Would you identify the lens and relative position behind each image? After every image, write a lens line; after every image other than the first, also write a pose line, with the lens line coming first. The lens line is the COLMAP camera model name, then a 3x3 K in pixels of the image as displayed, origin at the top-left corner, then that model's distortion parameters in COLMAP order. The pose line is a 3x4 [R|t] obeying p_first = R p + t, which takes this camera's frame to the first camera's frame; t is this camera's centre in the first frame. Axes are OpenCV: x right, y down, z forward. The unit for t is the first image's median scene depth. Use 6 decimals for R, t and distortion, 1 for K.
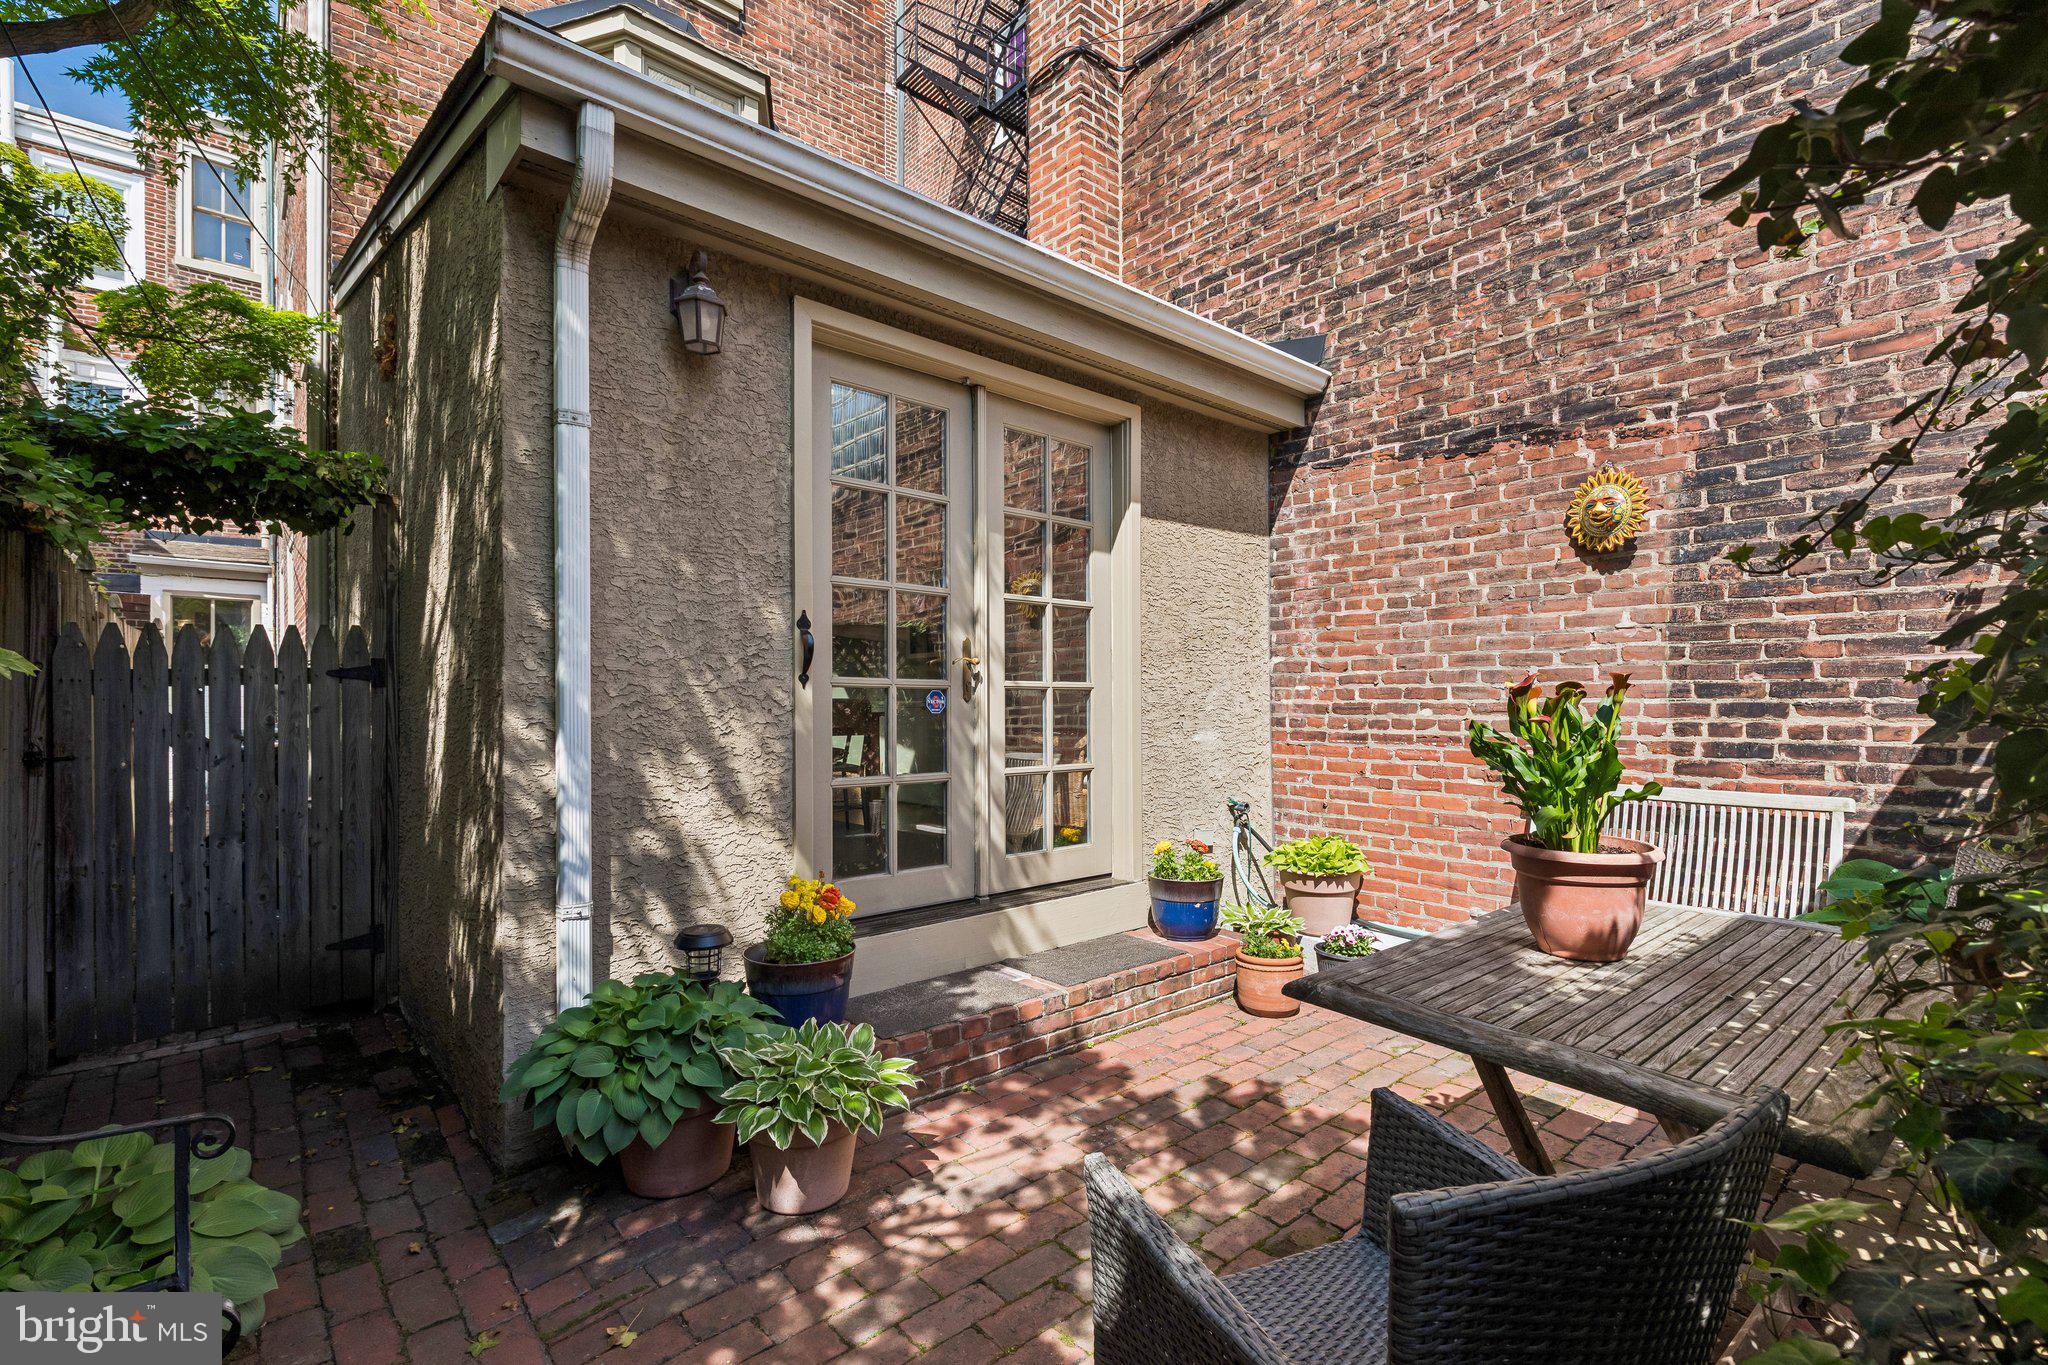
lens RADIAL K [[925.0, 0, 1028.7], [0, 925.0, 696.1], [0, 0, 1]] dist [0.004887, 0.000045]
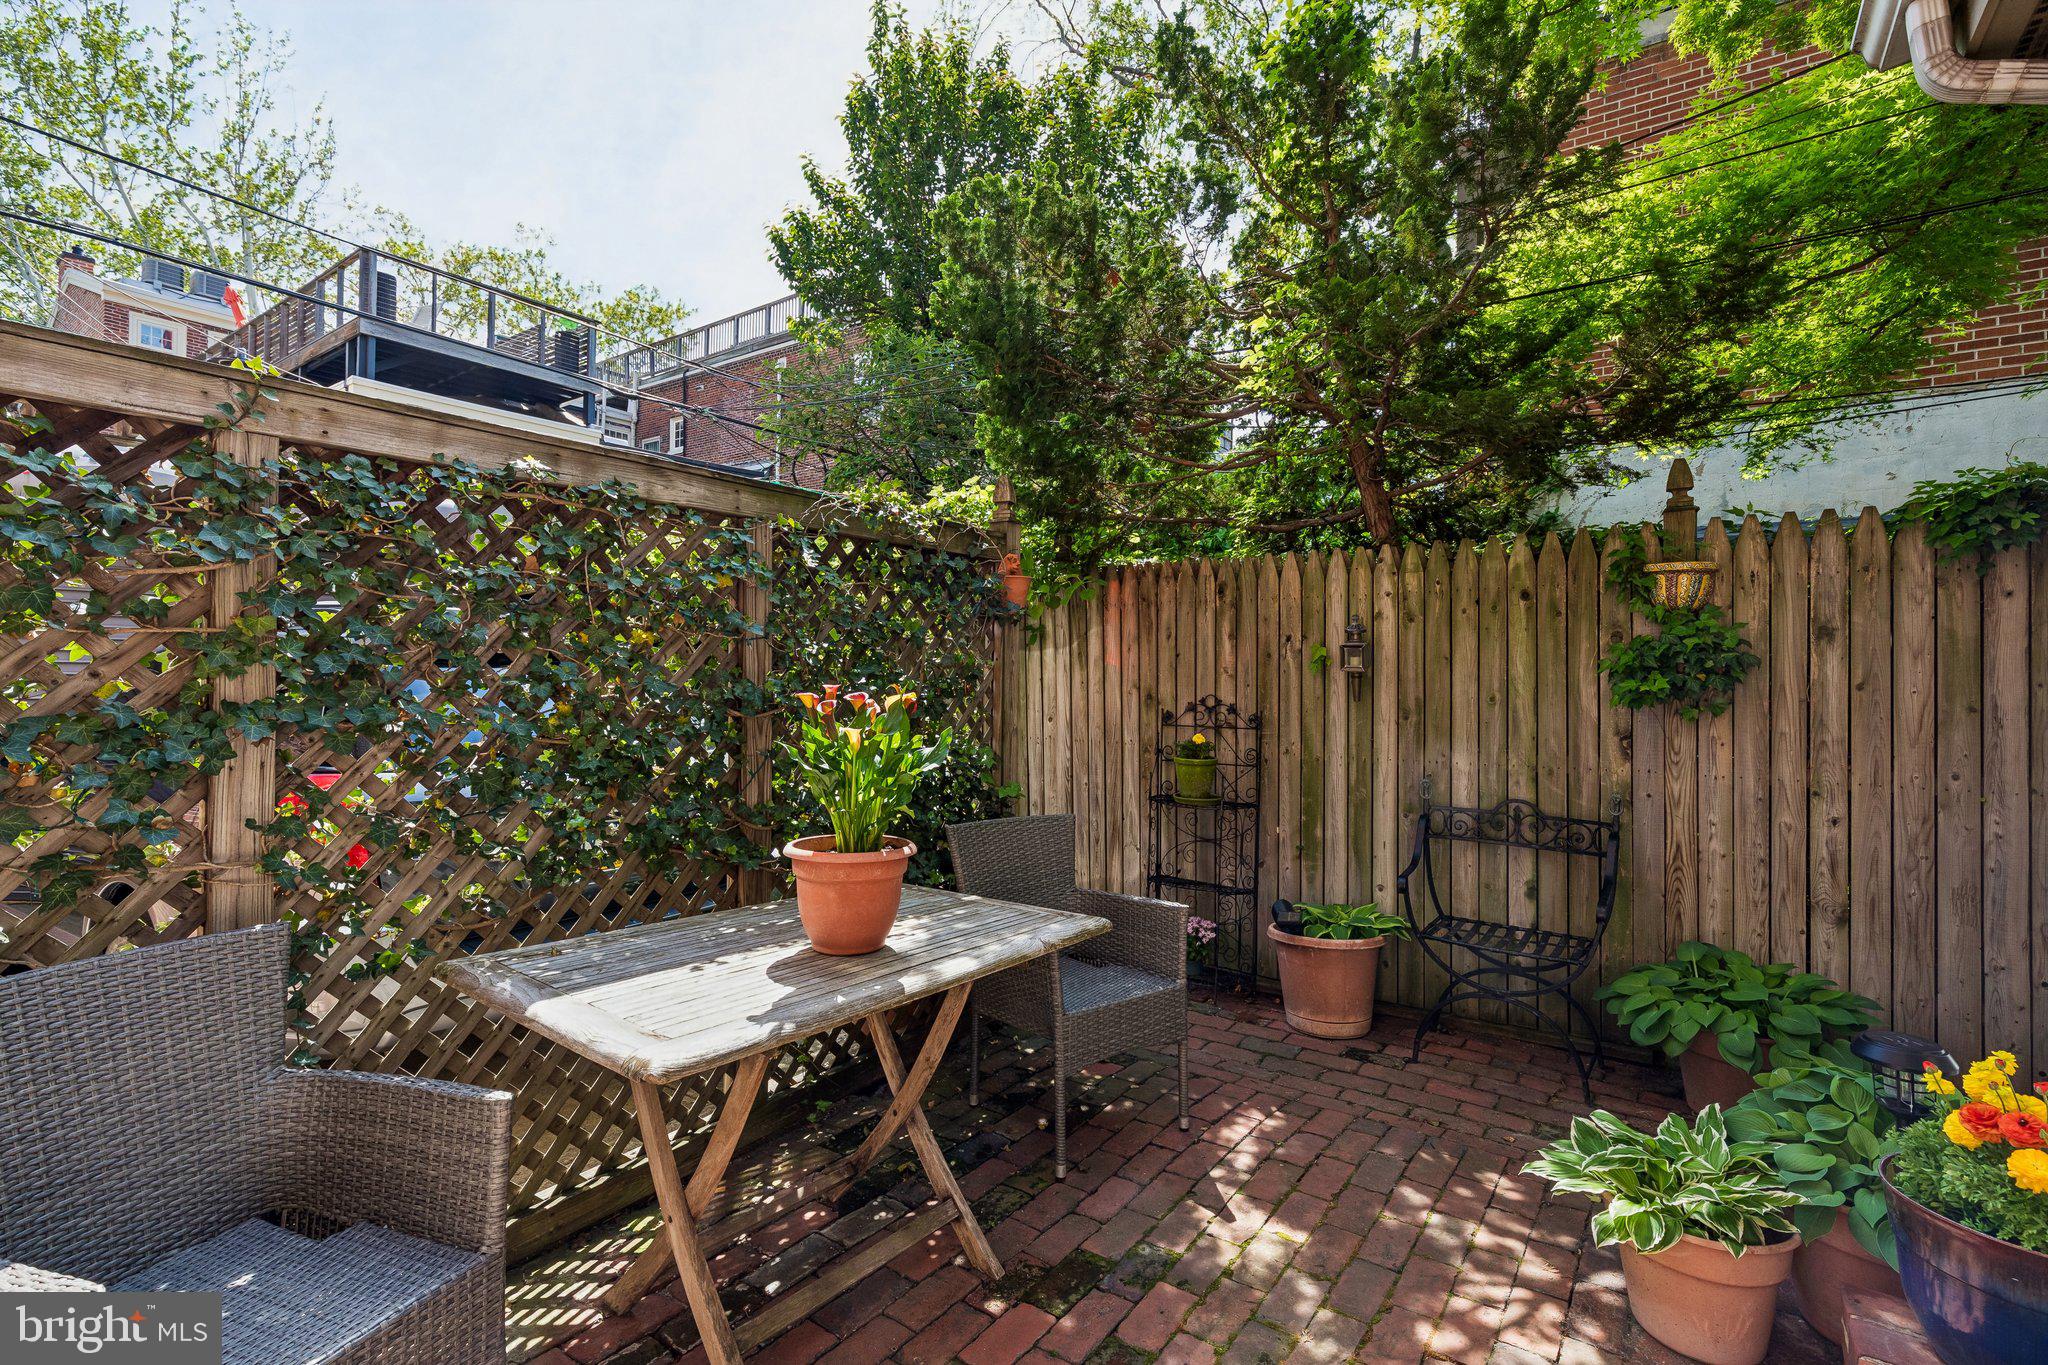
lens RADIAL K [[925.0, 0, 1026.8], [0, 925.0, 675.7], [0, 0, 1]] dist [0.004887, 0.000045]
pose [[-0.975009, -0.006771, -0.222061, 0.328200], [-0.005647, 0.999968, -0.005696, -0.017641], [0.222093, -0.004300, -0.975016, 1.067555]]
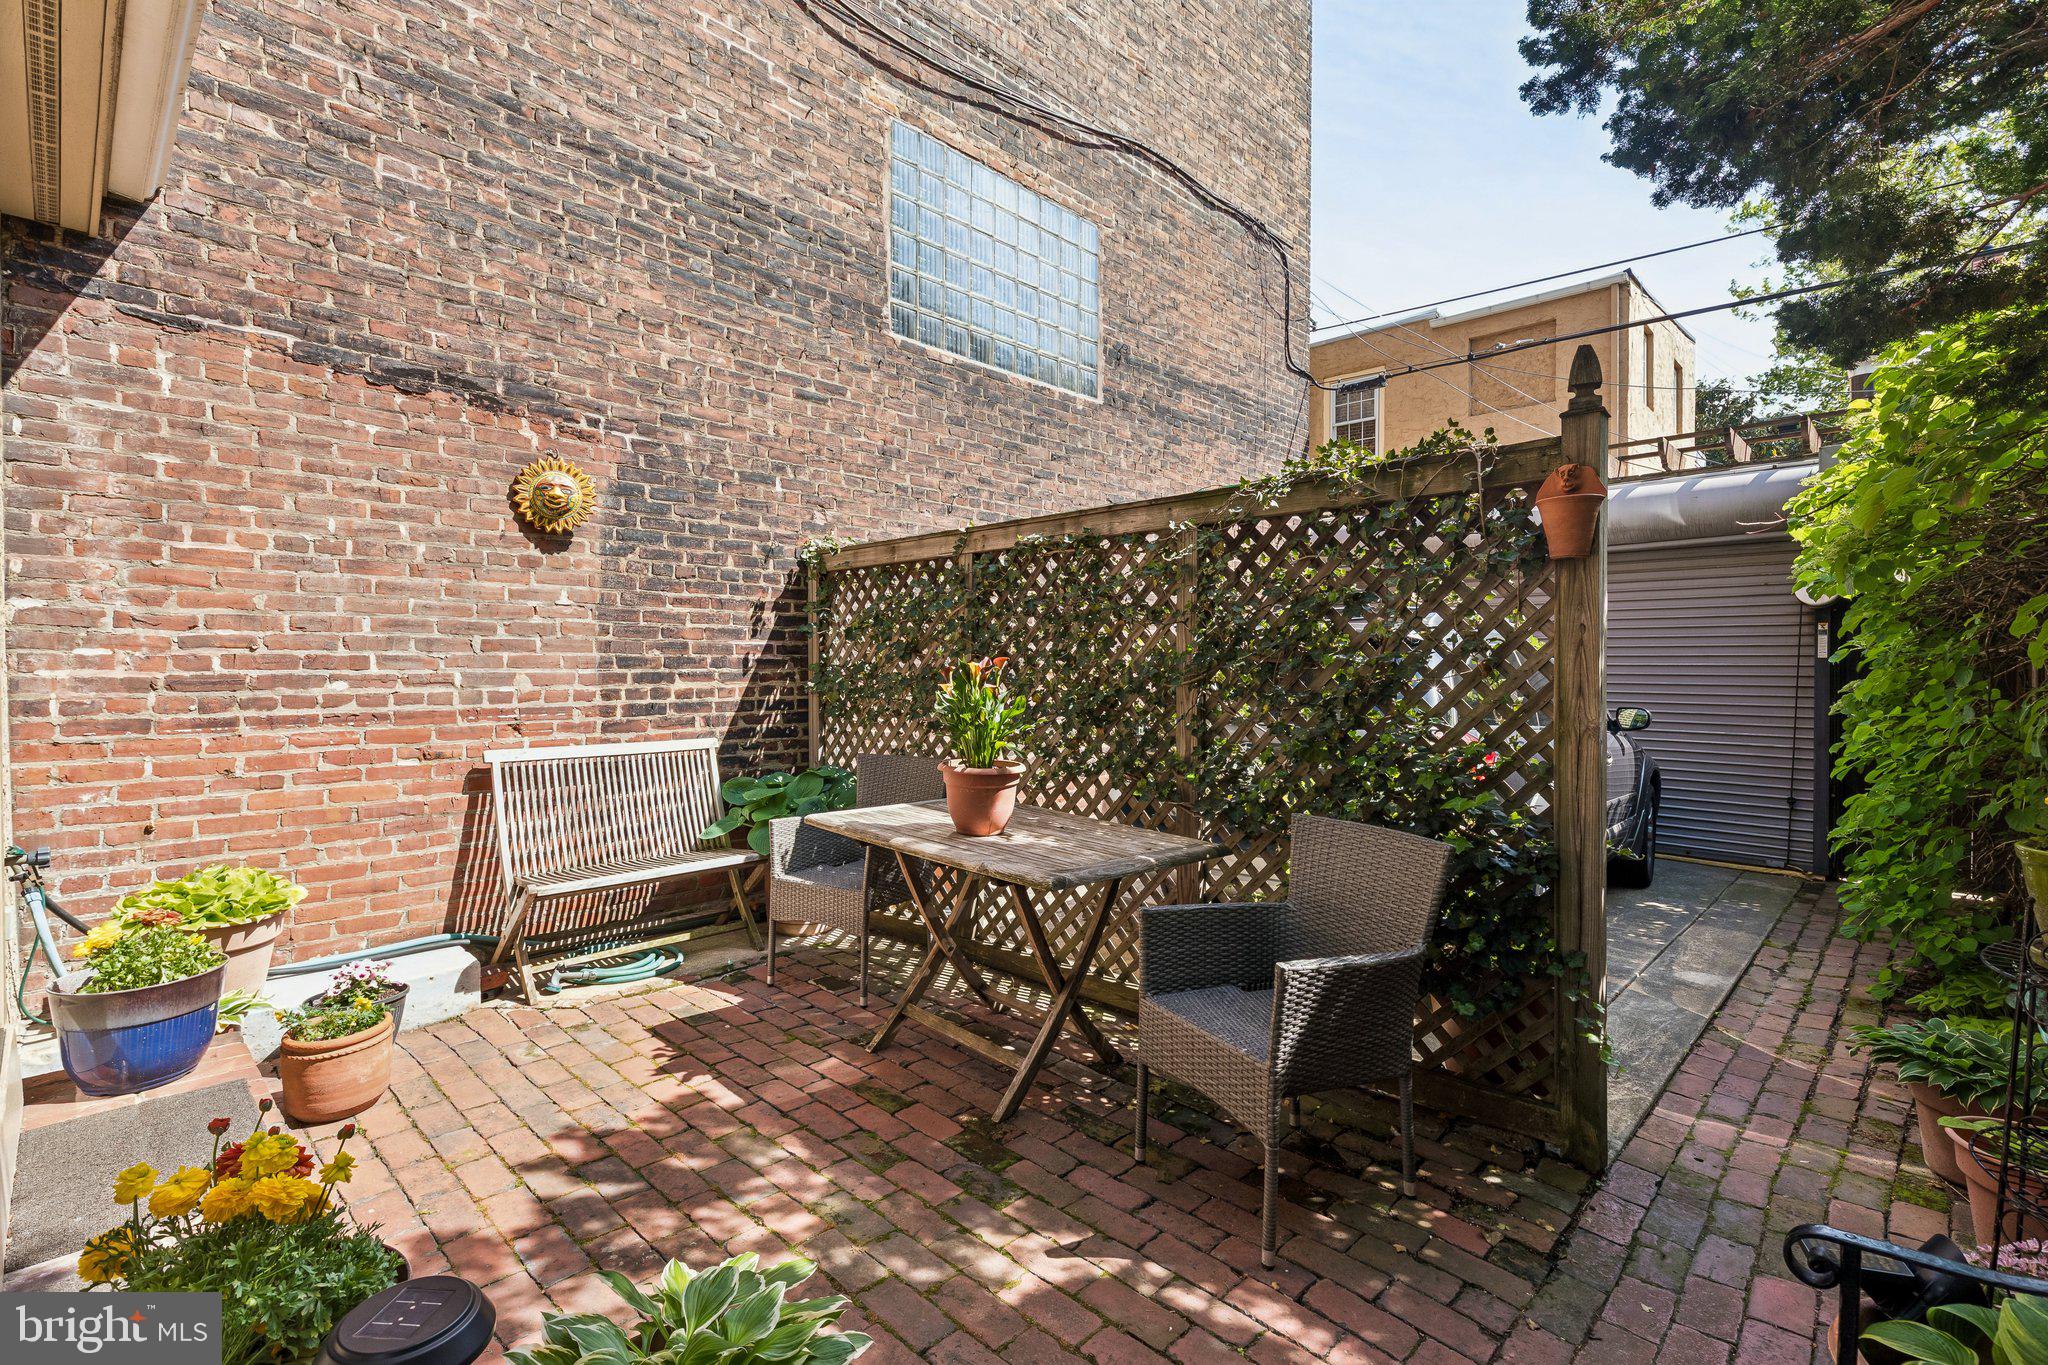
lens RADIAL K [[925.0, 0, 1030.5], [0, 925.0, 670.1], [0, 0, 1]] dist [0.004887, 0.000045]
pose [[-0.089542, -0.006779, 0.995960, -0.508152], [-0.008556, 0.999945, 0.006037, -0.007420], [-0.995946, -0.007981, -0.089595, 0.544745]]
